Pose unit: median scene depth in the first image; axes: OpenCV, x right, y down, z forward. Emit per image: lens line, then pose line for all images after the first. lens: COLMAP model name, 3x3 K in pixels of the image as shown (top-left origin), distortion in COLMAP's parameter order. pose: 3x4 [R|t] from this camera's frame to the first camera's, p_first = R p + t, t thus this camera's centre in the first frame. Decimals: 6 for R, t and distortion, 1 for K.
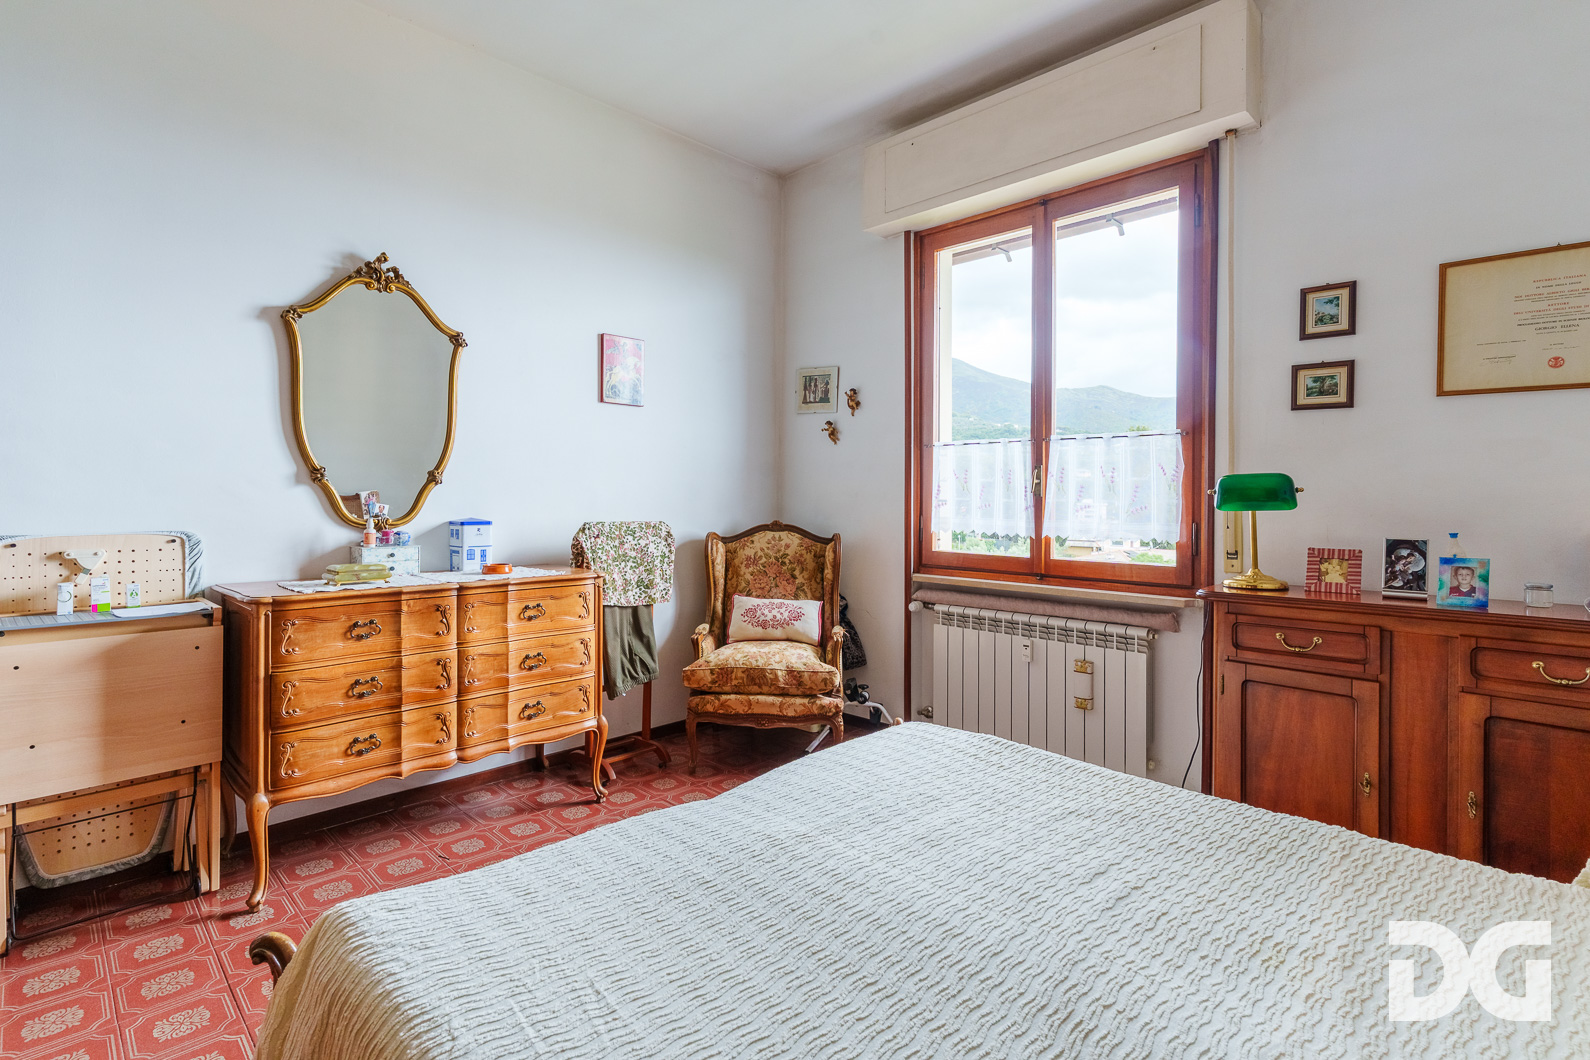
lens RADIAL K [[765.4, 0, 798.3], [0, 765.4, 497.5], [0, 0, 1]] dist [-0.000274, -0.000011]
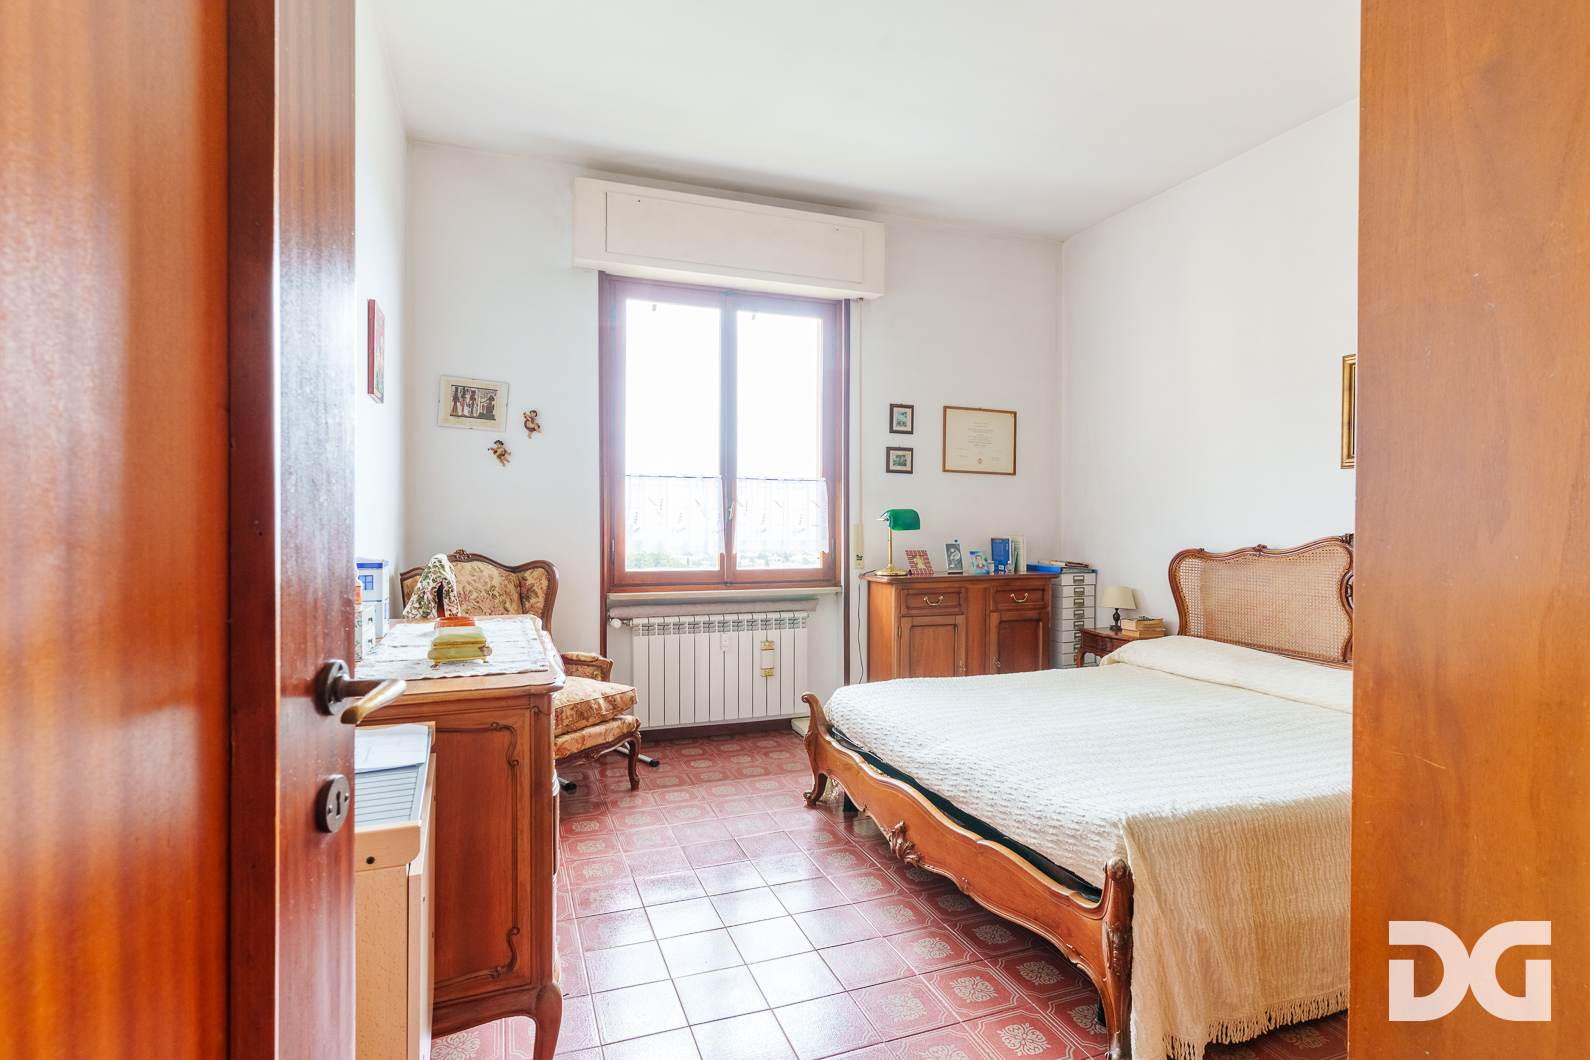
lens RADIAL K [[763.3, 0, 795.0], [0, 763.3, 530.0], [0, 0, 1]] dist [-0.000553, -0.000048]
pose [[0.428105, -0.012743, 0.903639, -0.869801], [-0.000214, 0.999899, 0.014202, -0.006490], [-0.903729, -0.006273, 0.428059, 0.380004]]
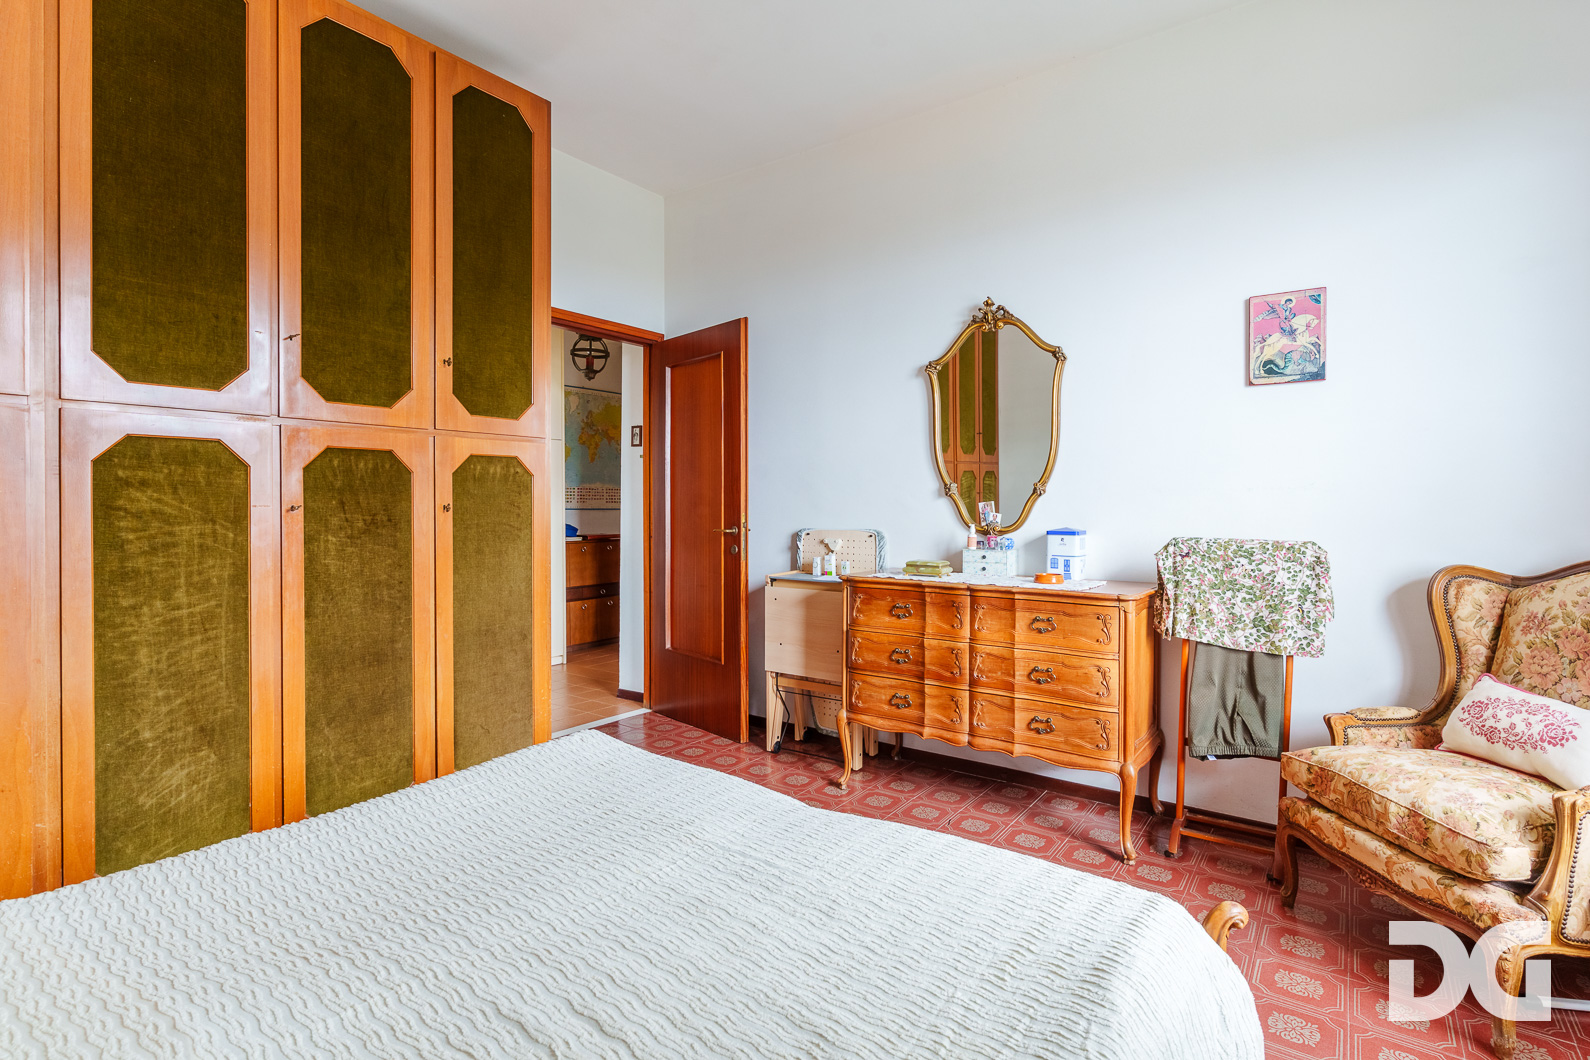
lens RADIAL K [[768.4, 0, 798.9], [0, 768.4, 509.9], [0, 0, 1]] dist [-0.000310, -0.000188]
pose [[0.147721, 0.002955, -0.989025, 0.527662], [-0.002390, 0.999994, 0.002630, 0.001221], [0.989026, 0.001976, 0.147727, 0.501193]]
